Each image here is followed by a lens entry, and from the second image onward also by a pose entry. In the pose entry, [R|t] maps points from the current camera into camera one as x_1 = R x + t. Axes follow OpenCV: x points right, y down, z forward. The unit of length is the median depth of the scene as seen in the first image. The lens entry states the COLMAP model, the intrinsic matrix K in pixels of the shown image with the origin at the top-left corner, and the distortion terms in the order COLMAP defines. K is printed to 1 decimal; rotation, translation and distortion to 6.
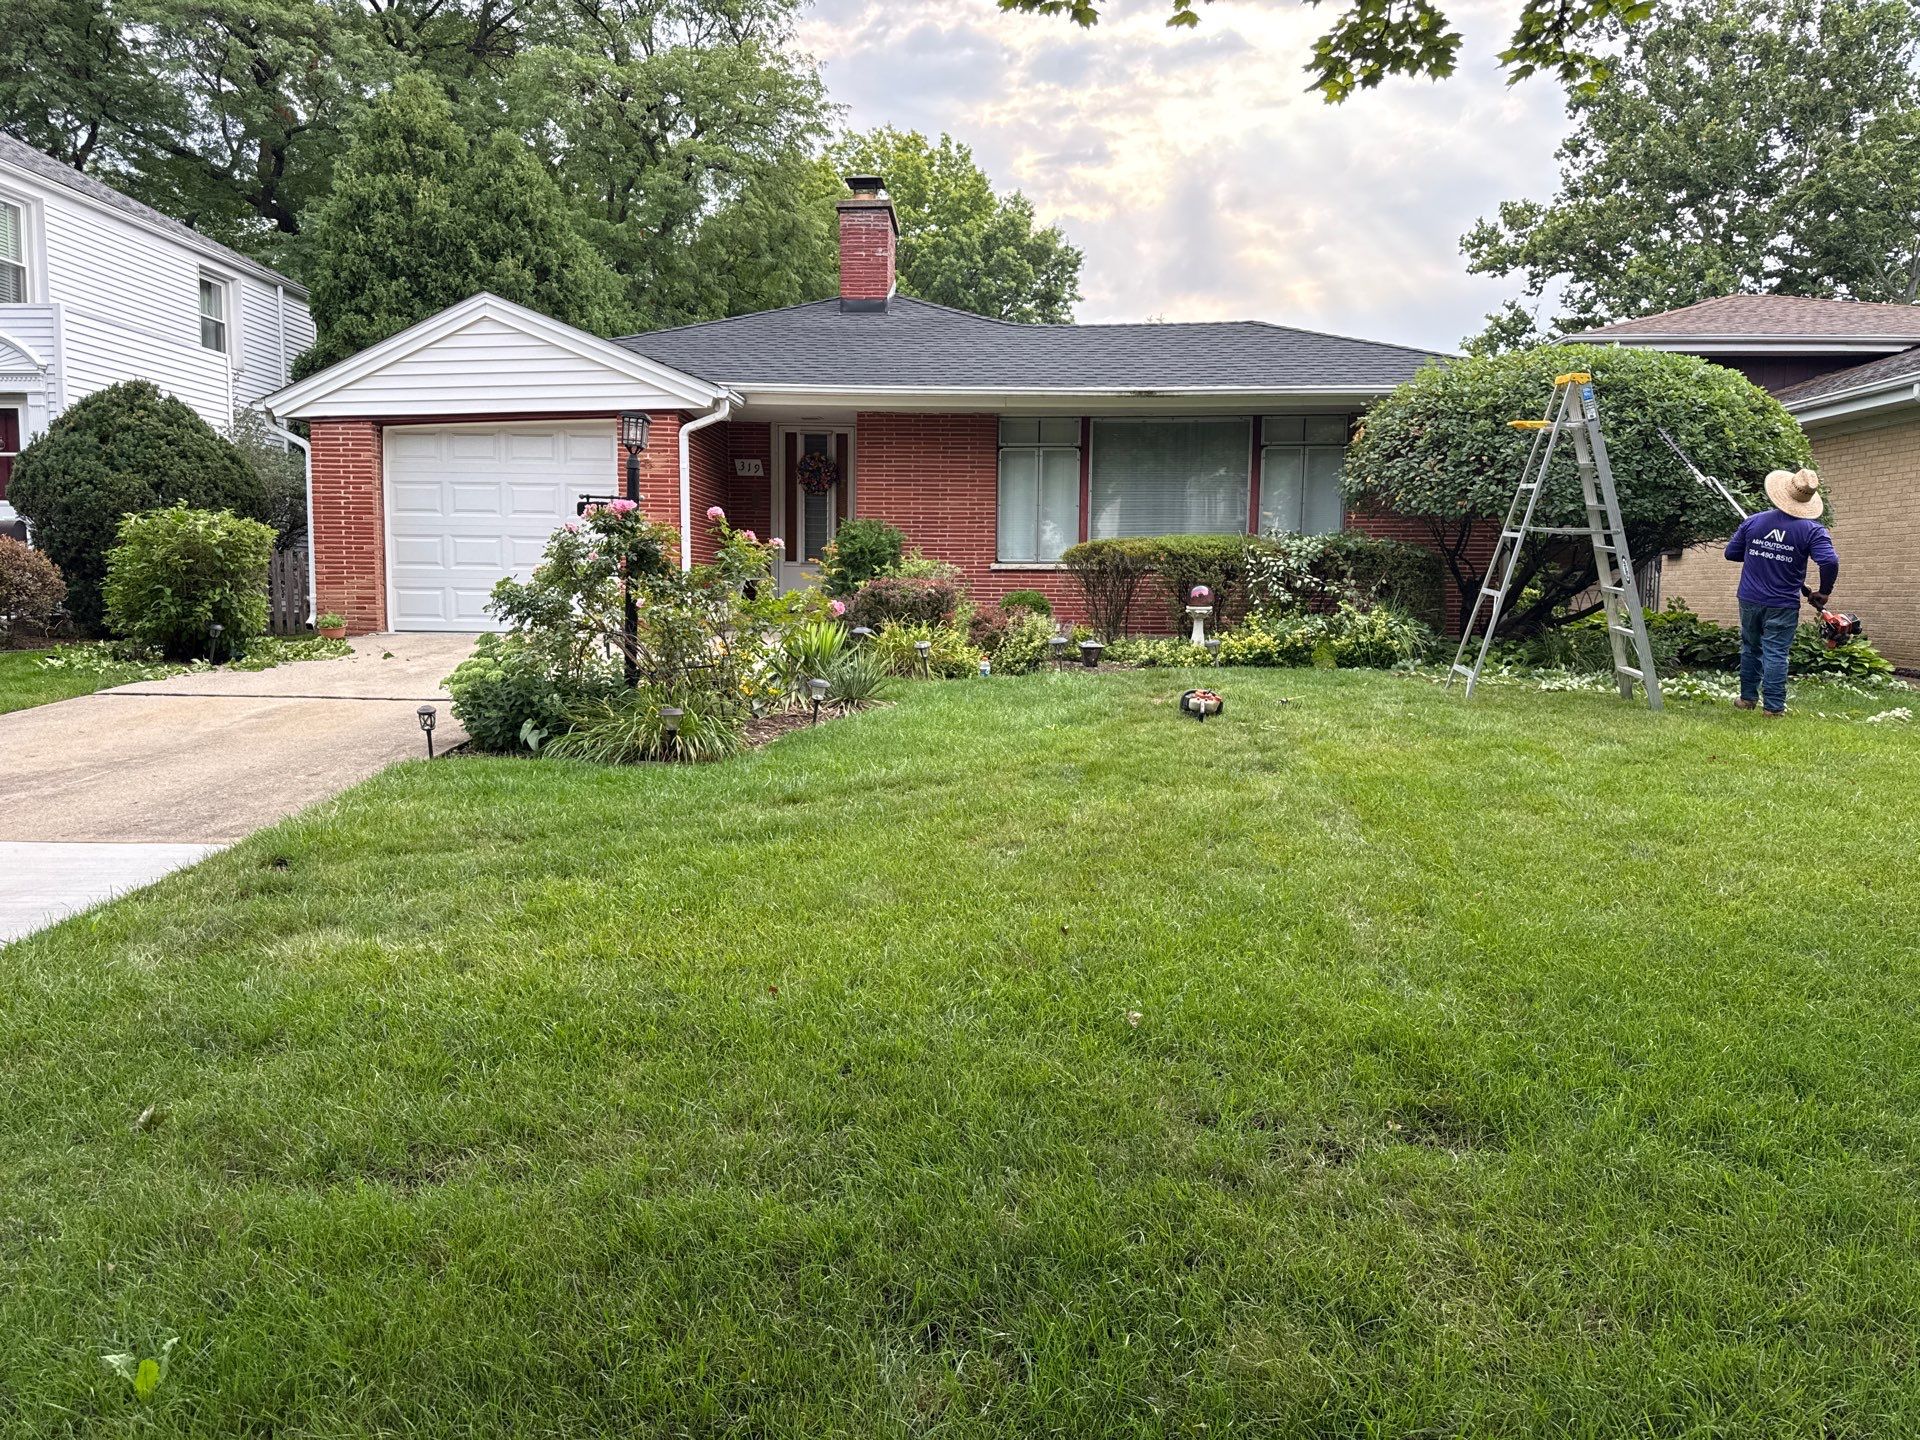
lens RADIAL K [[1374.6, 0, 959.2], [0, 1374.6, 728.3], [0, 0, 1]] dist [0.045636, -0.035374]
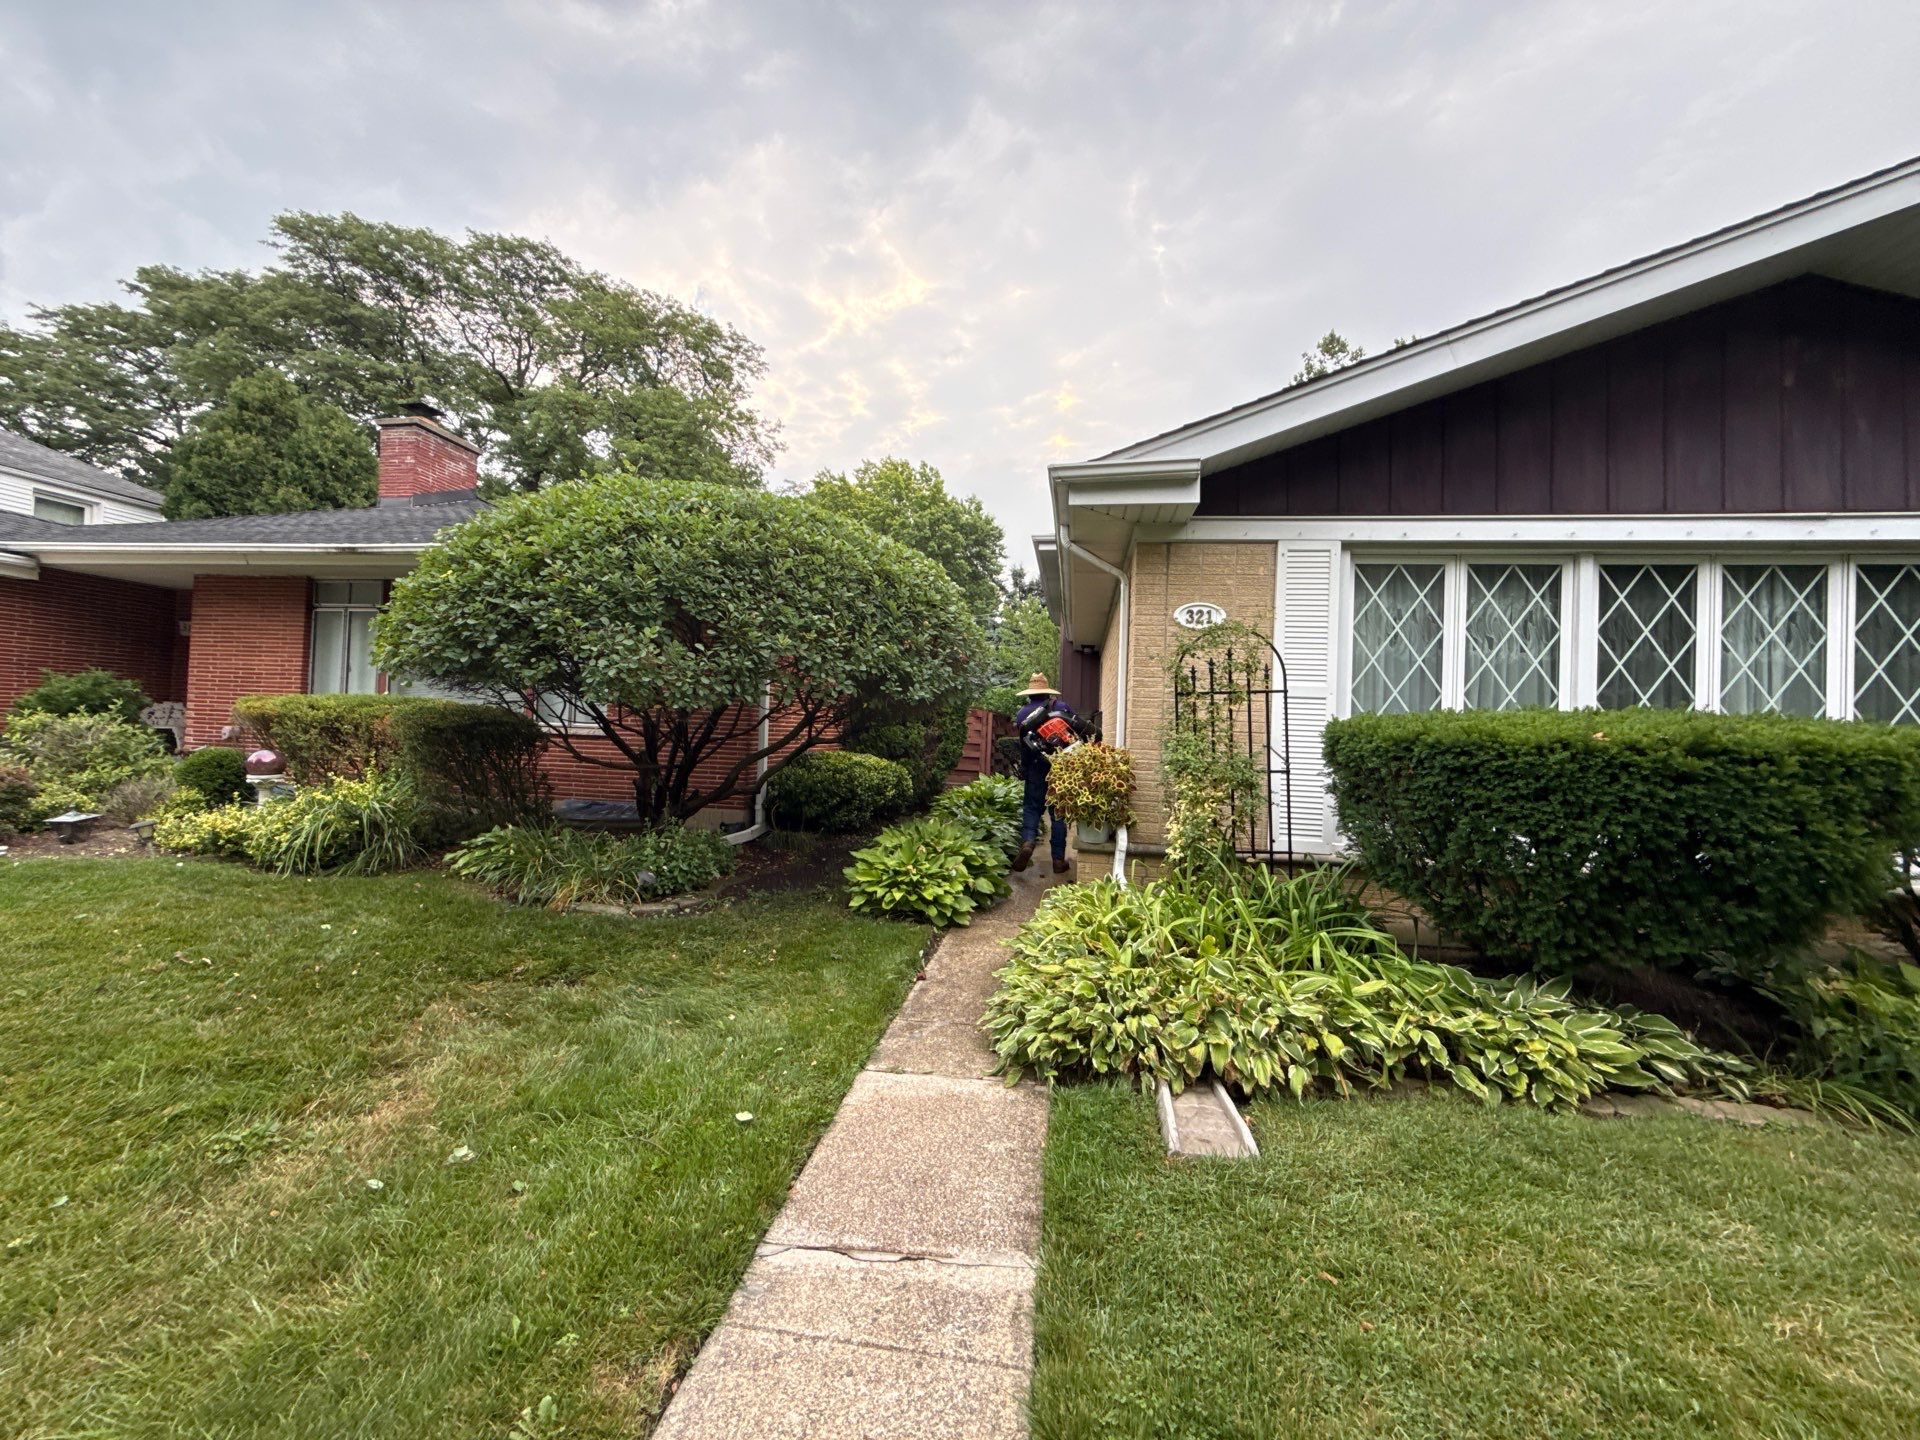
lens RADIAL K [[761.4, 0, 962.4], [0, 761.4, 699.8], [0, 0, 1]] dist [-0.000153, -0.000238]
pose [[0.992176, 0.025098, -0.122302, 0.433378], [-0.041606, 0.990060, -0.134355, -0.060276], [0.117714, 0.138392, 0.983357, 0.382961]]
